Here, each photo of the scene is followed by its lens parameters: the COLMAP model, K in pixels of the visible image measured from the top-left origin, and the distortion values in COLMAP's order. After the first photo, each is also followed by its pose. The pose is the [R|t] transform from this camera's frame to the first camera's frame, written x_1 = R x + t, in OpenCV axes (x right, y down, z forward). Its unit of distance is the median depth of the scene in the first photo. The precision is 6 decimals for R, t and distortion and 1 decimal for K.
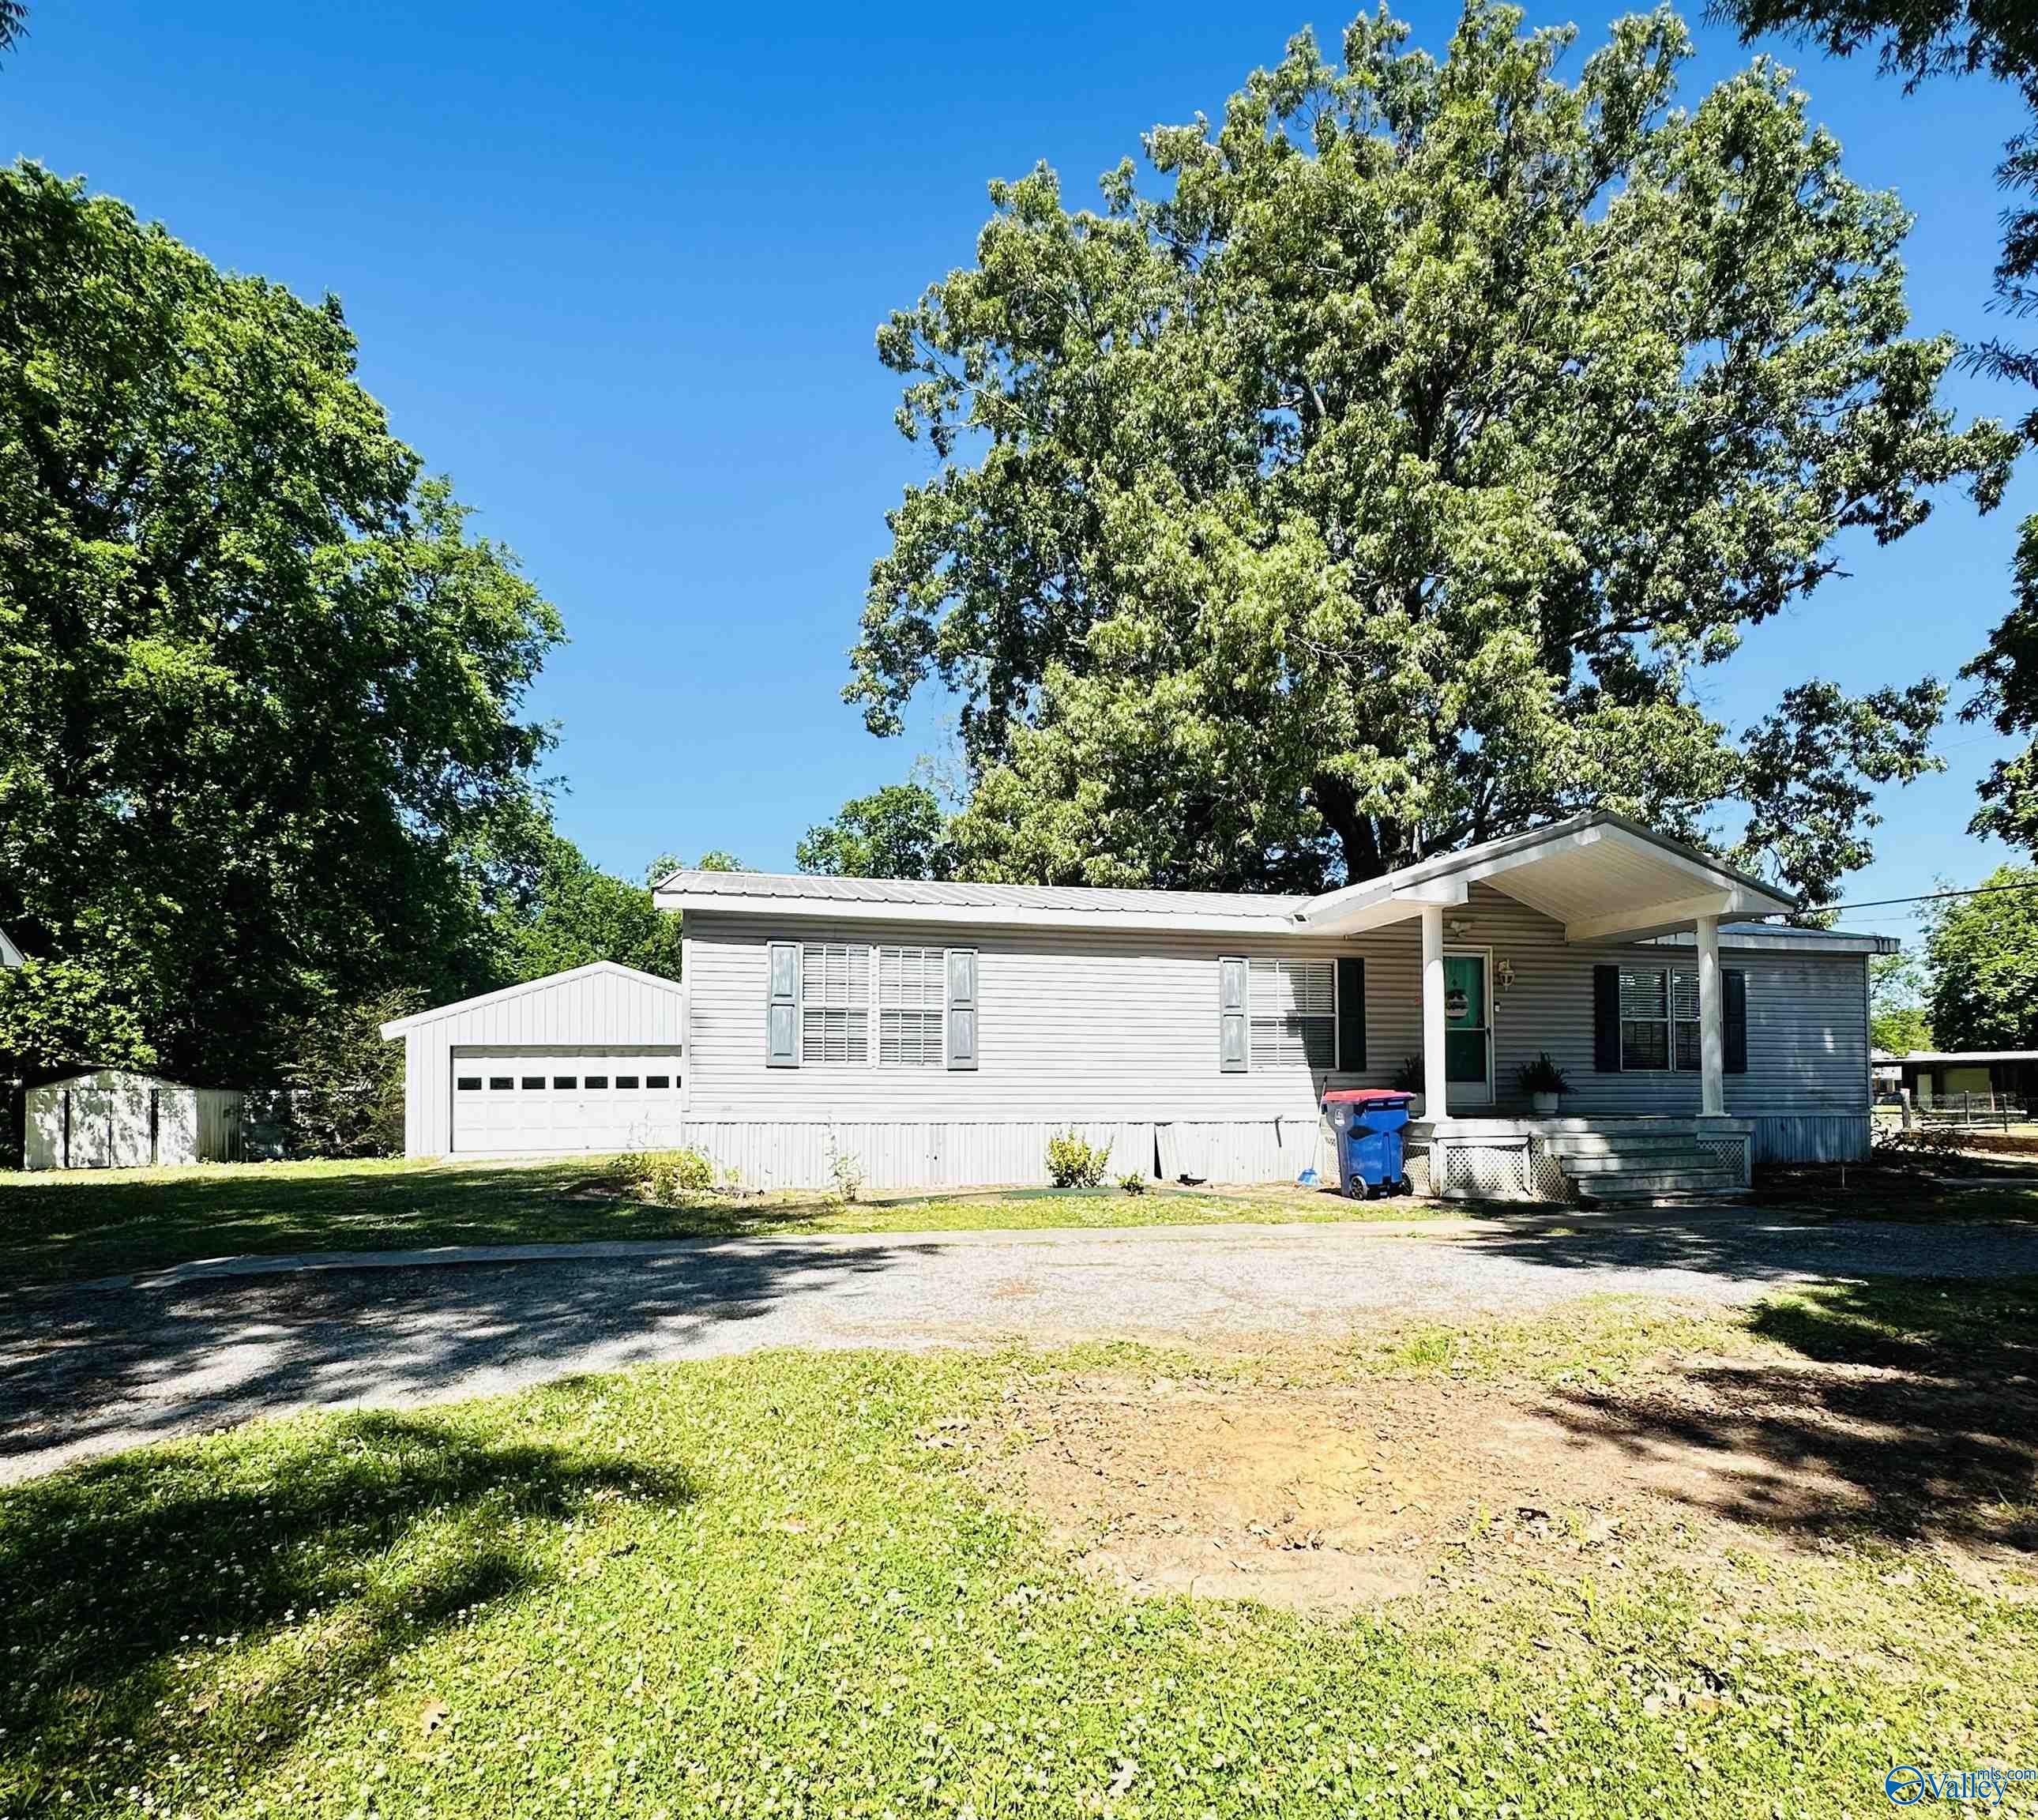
lens RADIAL K [[1147.3, 0, 1016.9], [0, 1147.3, 1048.8], [0, 0, 1]] dist [0.035657, -0.001079]
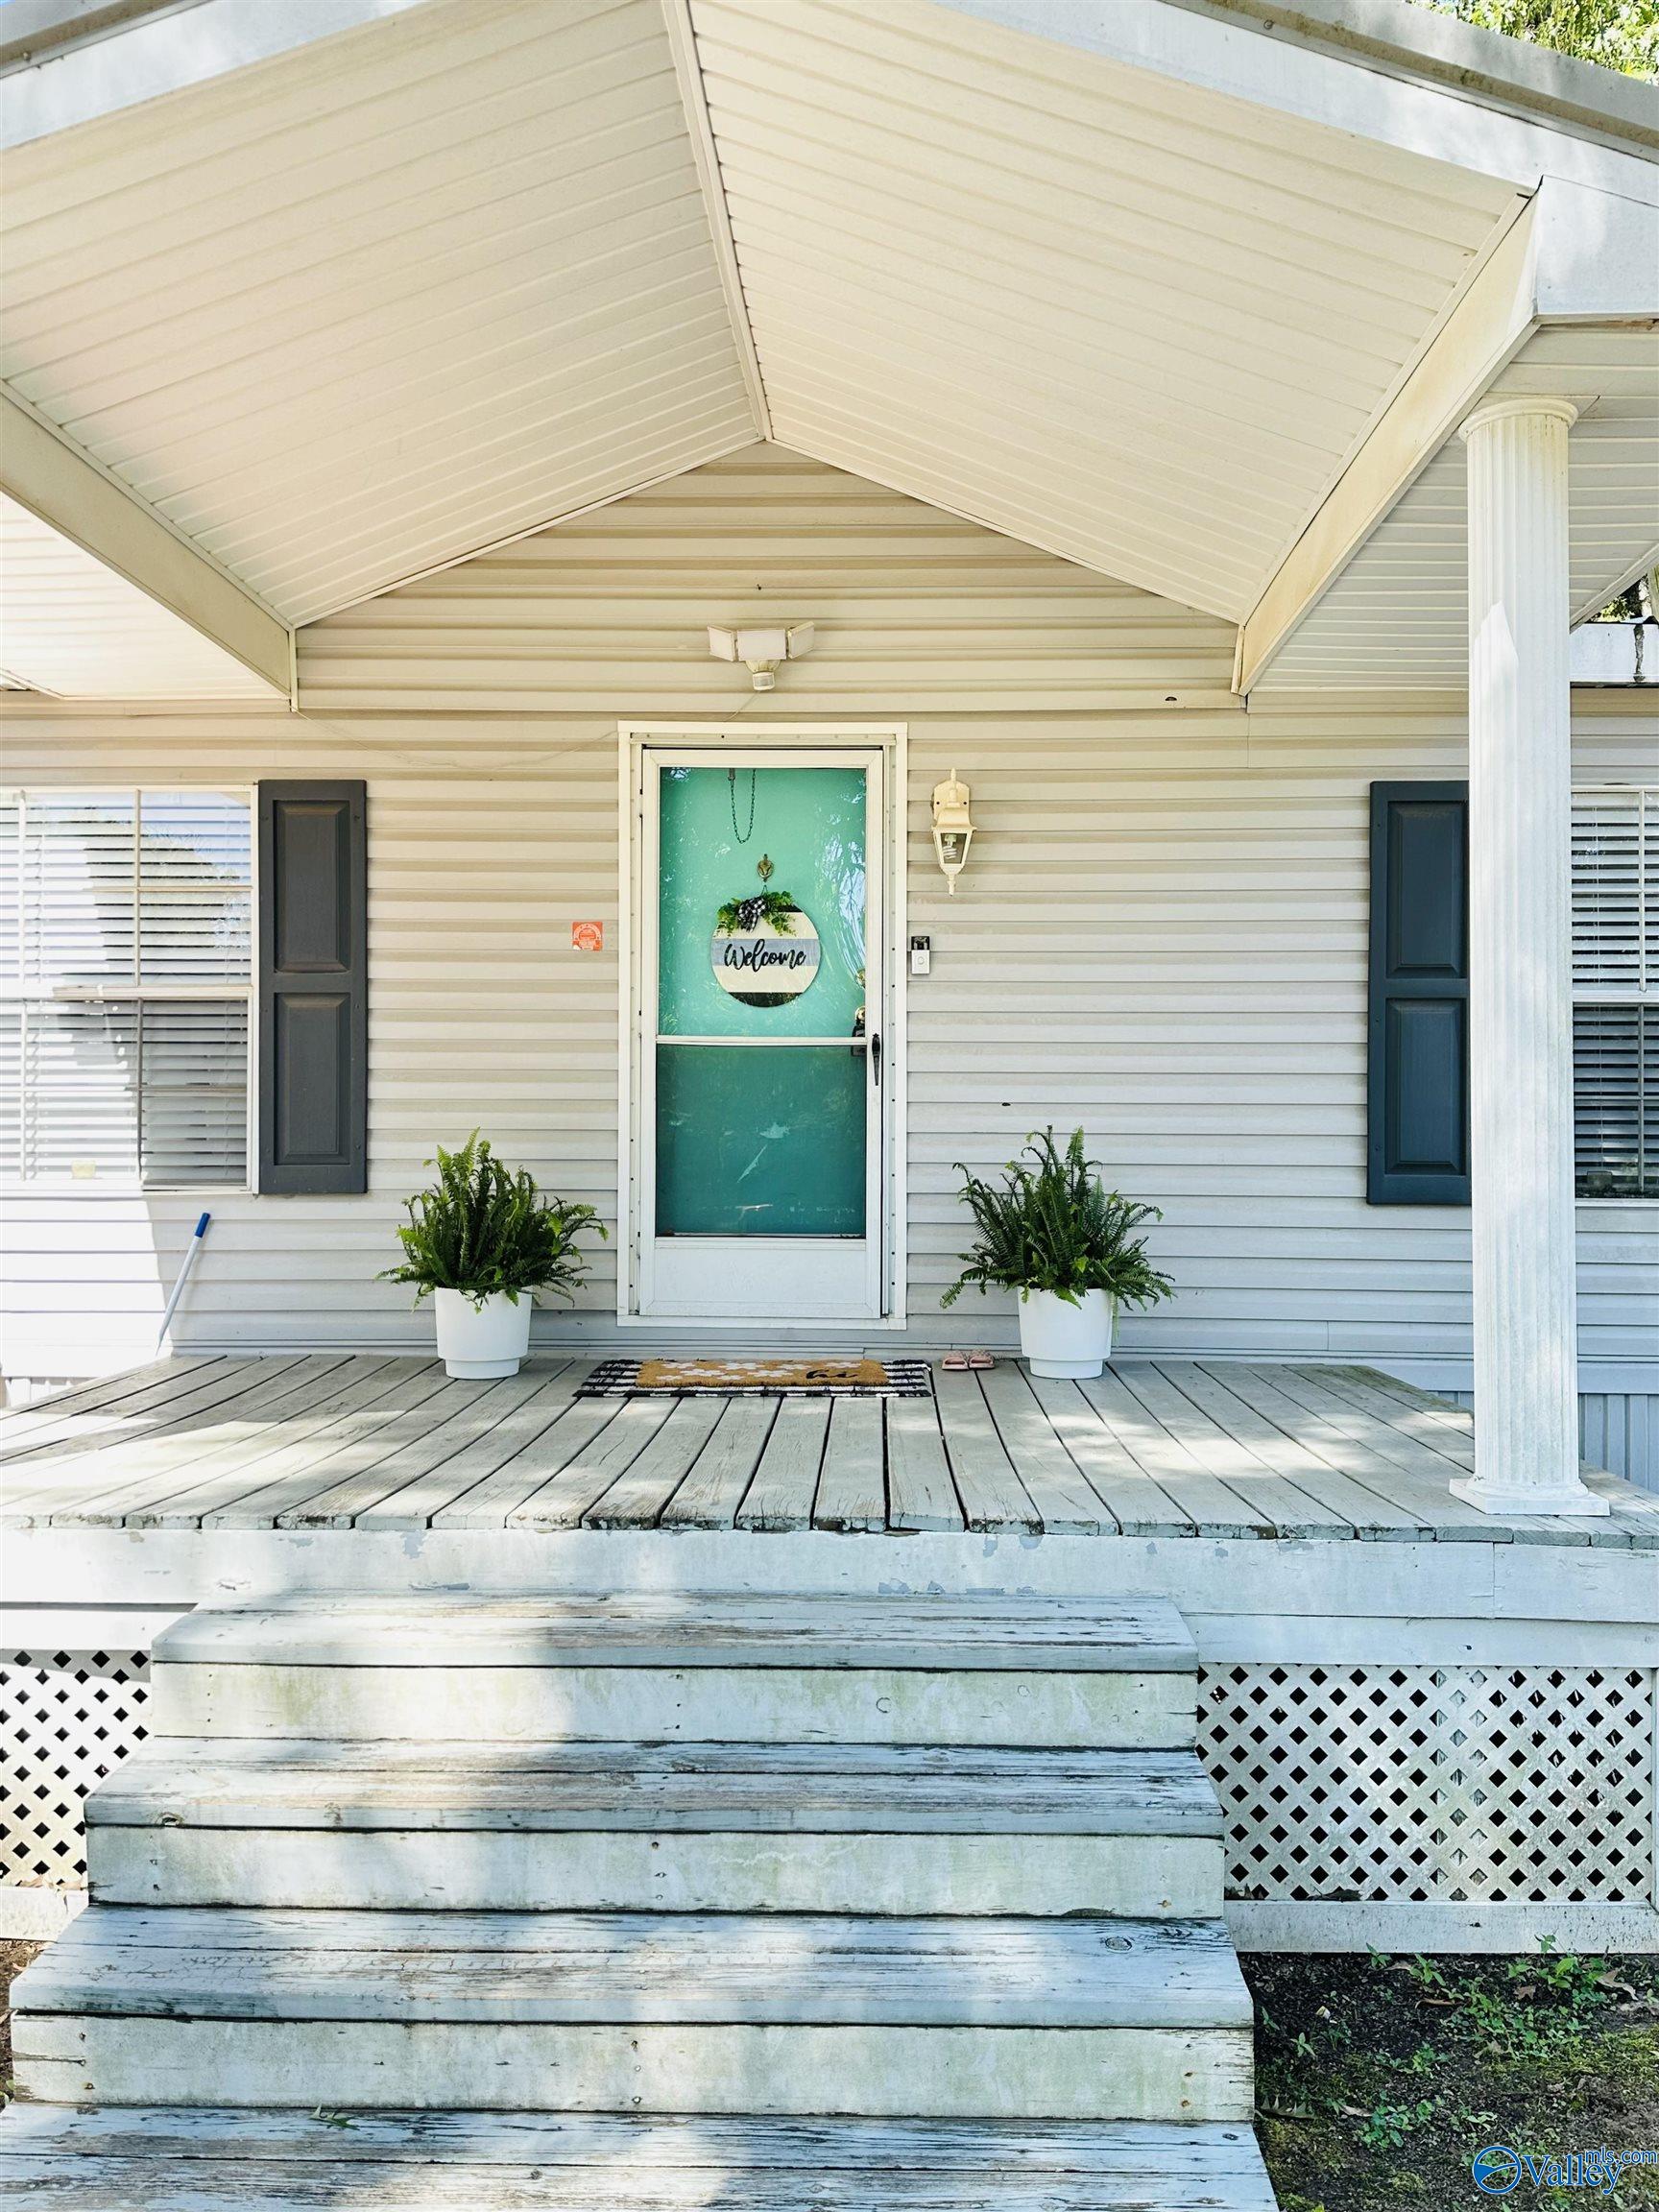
lens RADIAL K [[1739.1, 0, 829.5], [0, 1739.1, 1106.0], [0, 0, 1]] dist [0.142270, 0.000244]
pose [[0.958810, 0.003076, -0.284032, 0.496301], [-0.000183, 0.999948, 0.010211, -0.005957], [0.284049, -0.009739, 0.958760, 0.600400]]
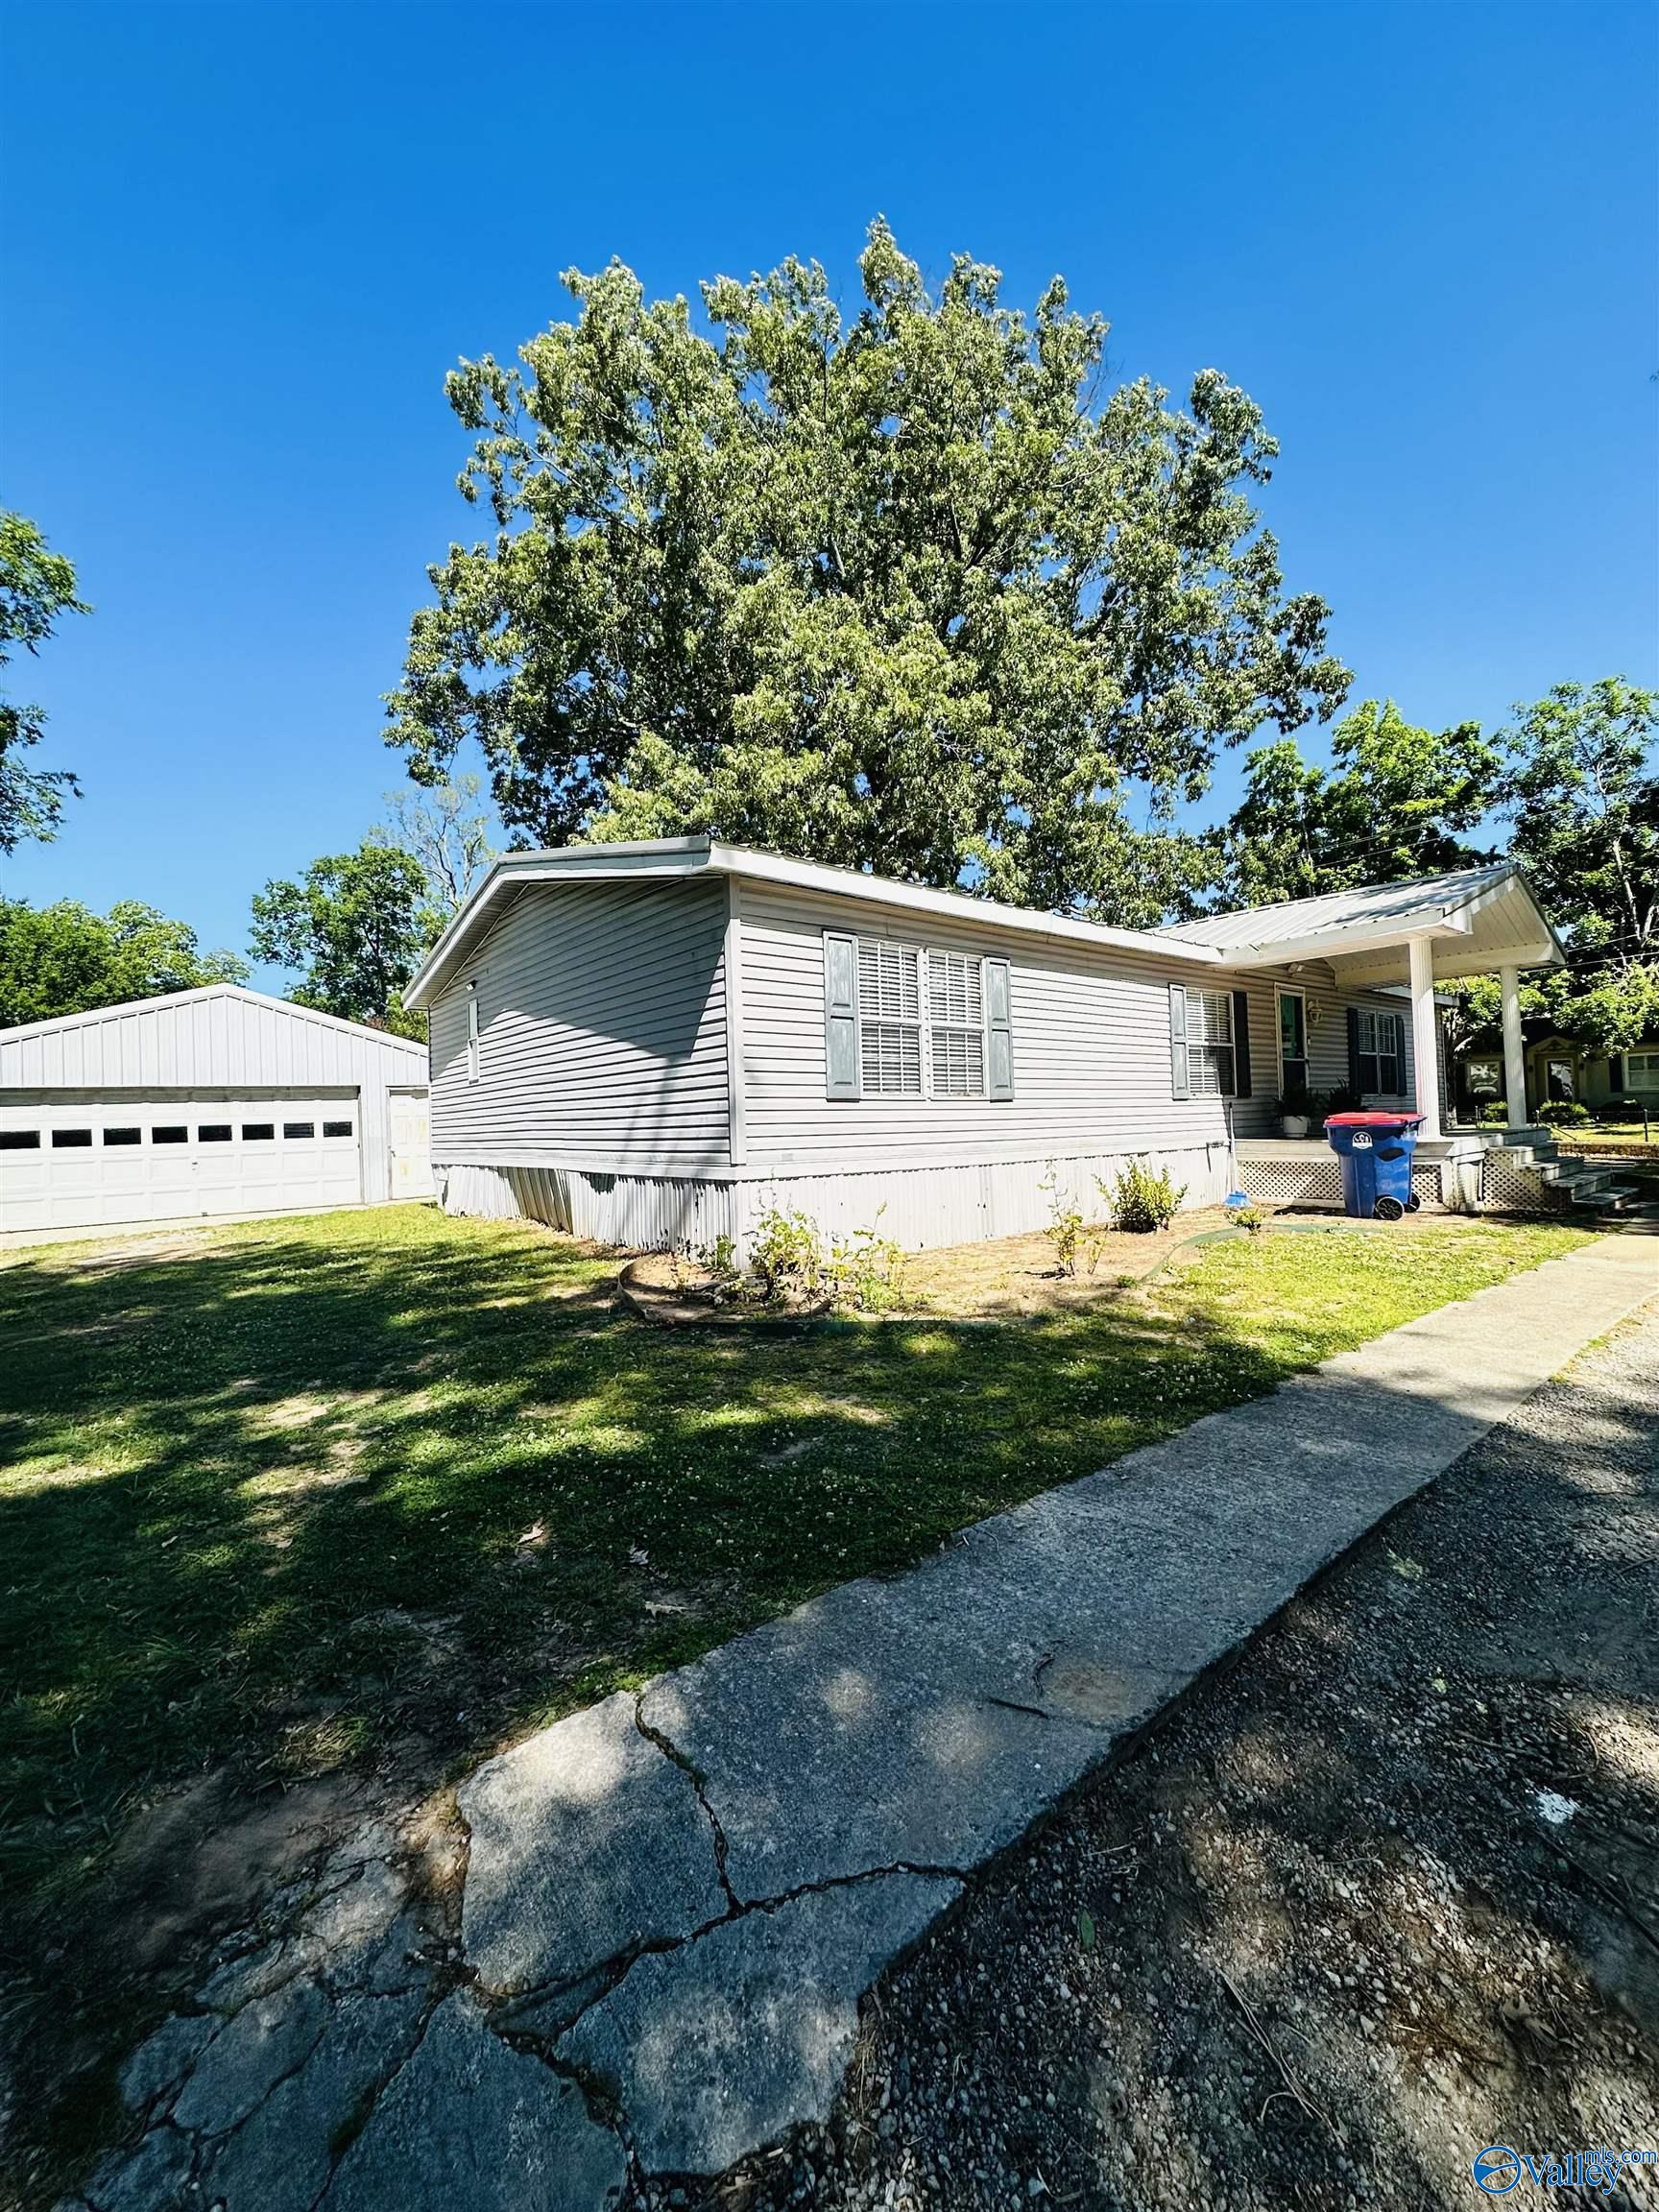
lens RADIAL K [[883.0, 0, 829.5], [0, 883.0, 1106.0], [0, 0, 1]] dist [0.002003, -0.000024]
pose [[0.903272, -0.018062, 0.428689, -0.385671], [0.012440, 0.999796, 0.015912, 0.008758], [-0.428889, -0.009040, 0.903312, 0.399381]]
